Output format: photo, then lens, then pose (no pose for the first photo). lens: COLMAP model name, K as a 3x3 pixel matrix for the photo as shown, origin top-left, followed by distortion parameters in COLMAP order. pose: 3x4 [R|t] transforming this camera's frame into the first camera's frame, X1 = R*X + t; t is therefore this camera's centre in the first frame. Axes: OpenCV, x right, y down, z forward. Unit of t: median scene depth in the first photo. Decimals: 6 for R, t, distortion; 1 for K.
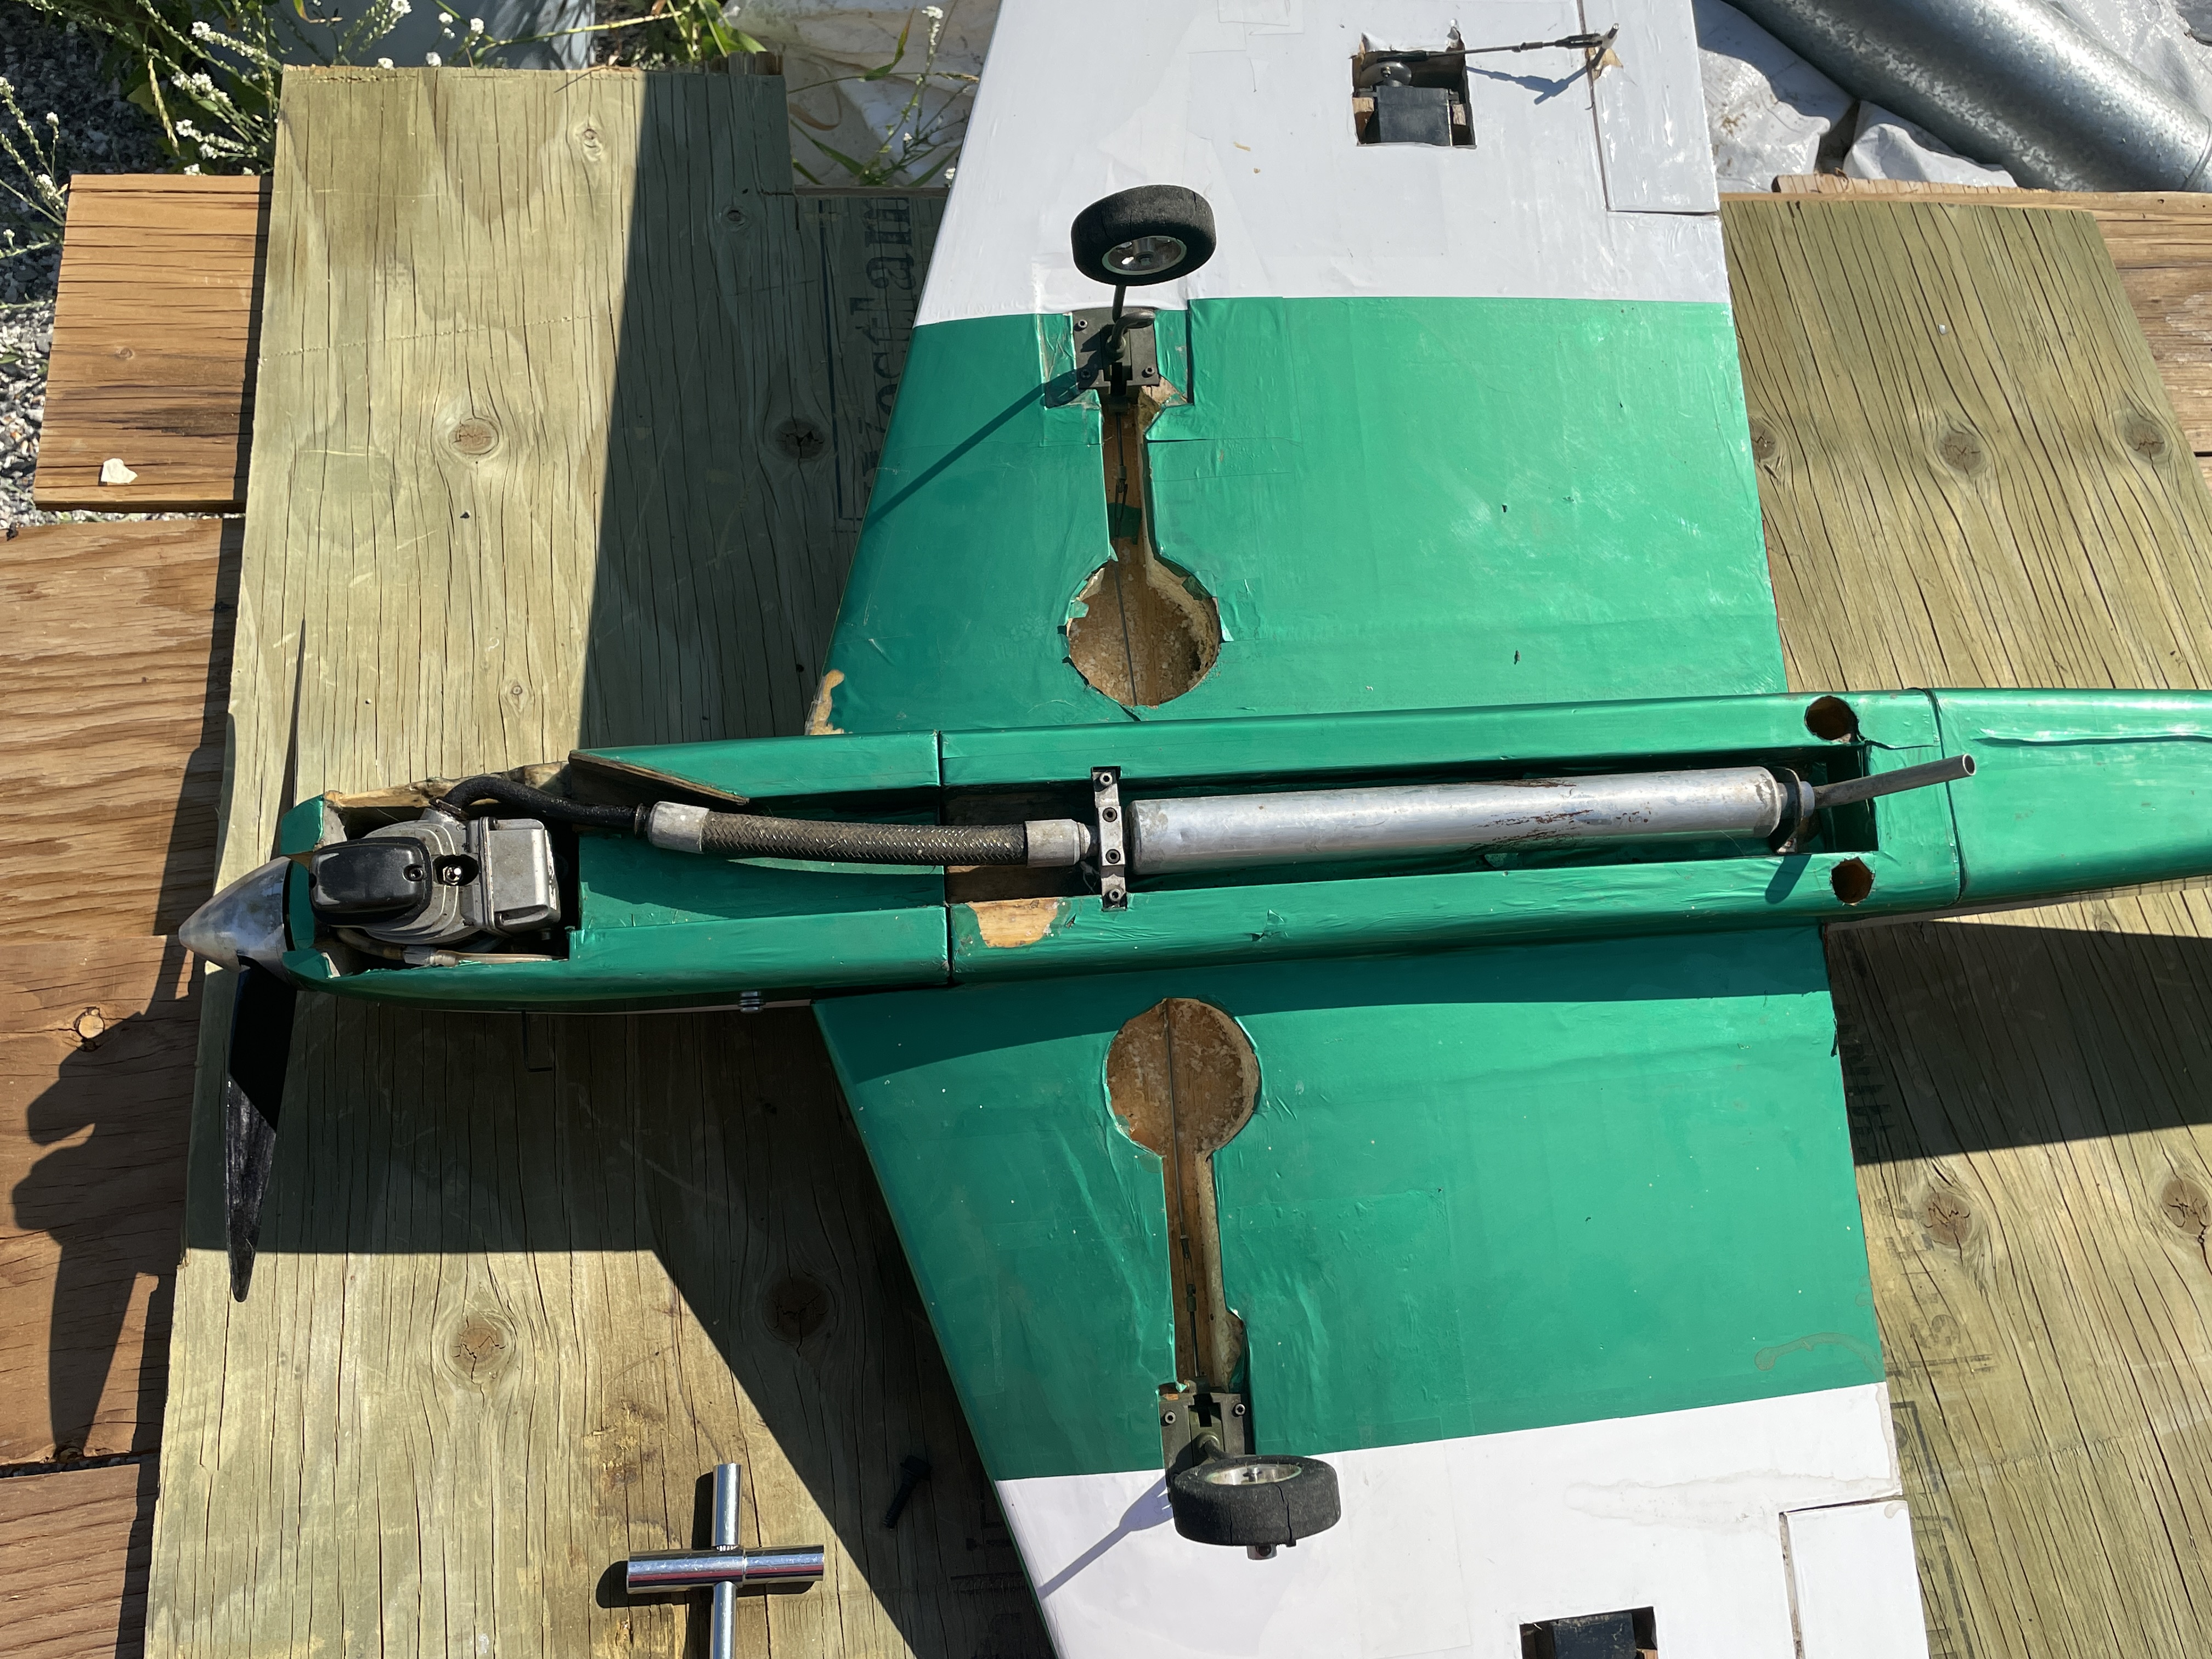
lens RADIAL K [[1813.0, 0, 1106.0], [0, 1813.0, 829.5], [0, 0, 1]] dist [0.116831, -0.149775]
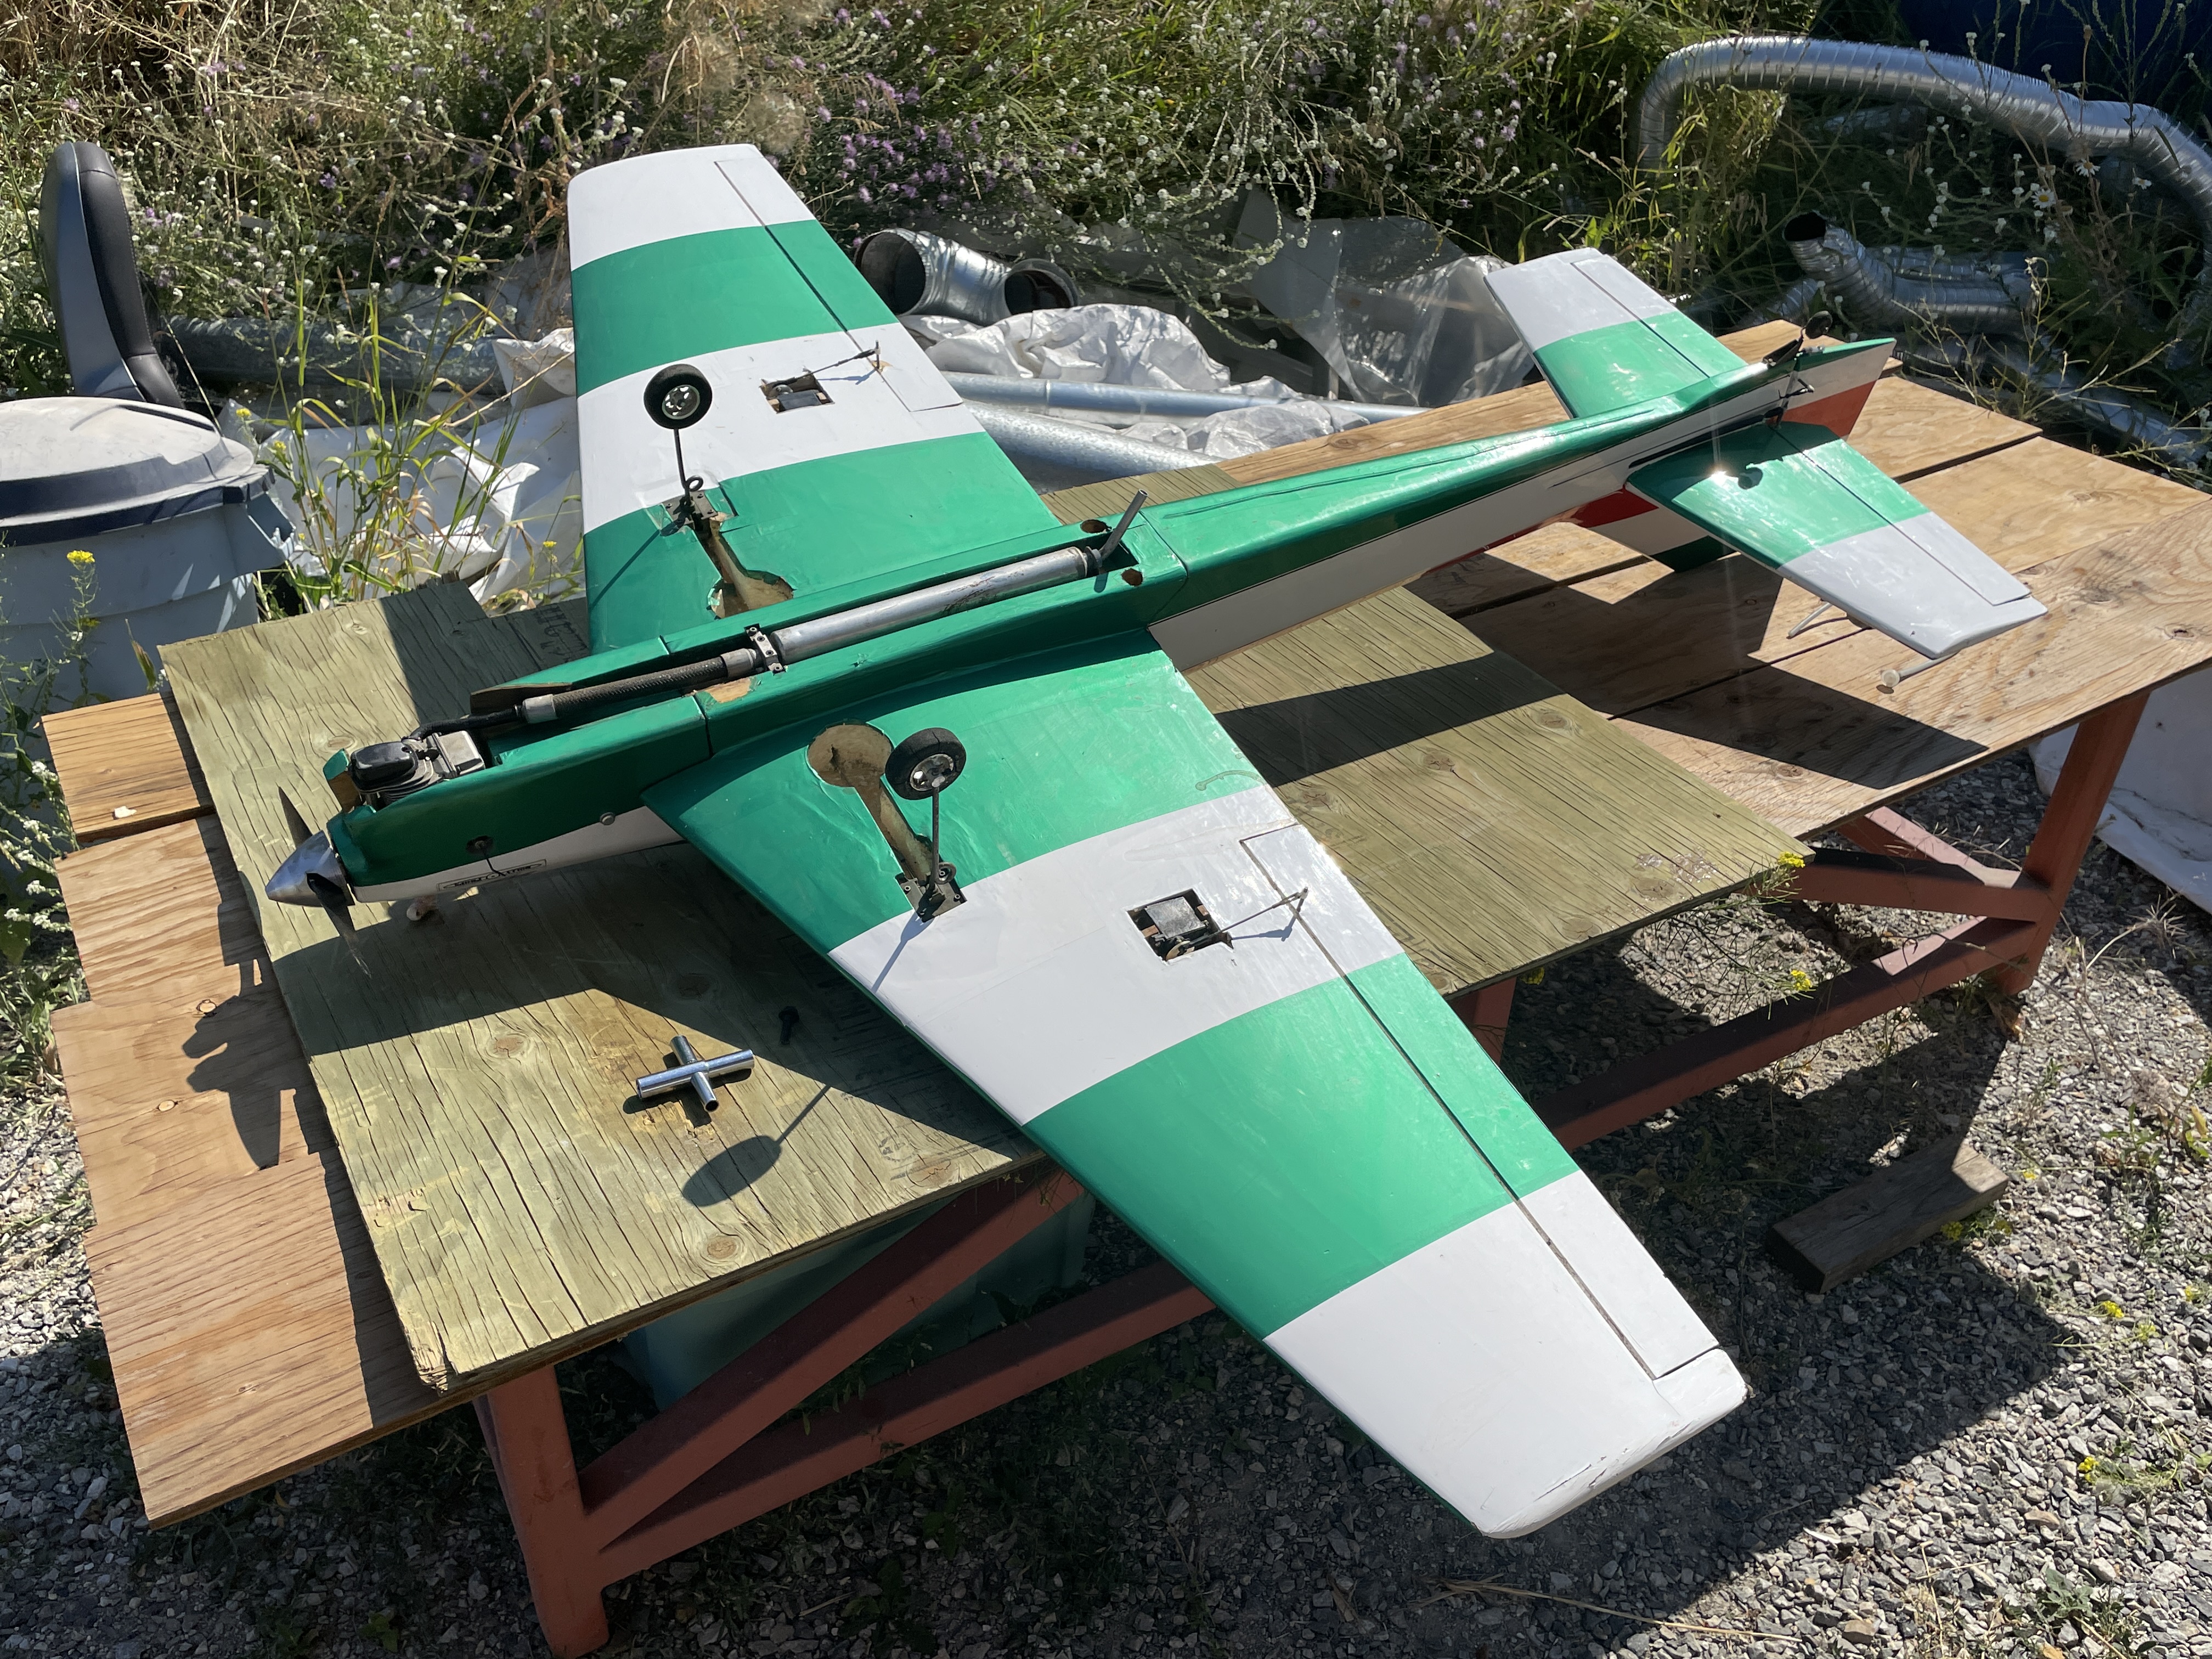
lens RADIAL K [[1813.0, 0, 1106.0], [0, 1813.0, 829.5], [0, 0, 1]] dist [0.116831, -0.149775]
pose [[0.906592, -0.329624, 0.263513, -0.226763], [0.415816, 0.804314, -0.424472, 1.053853], [-0.072031, 0.494396, 0.866247, -0.558137]]
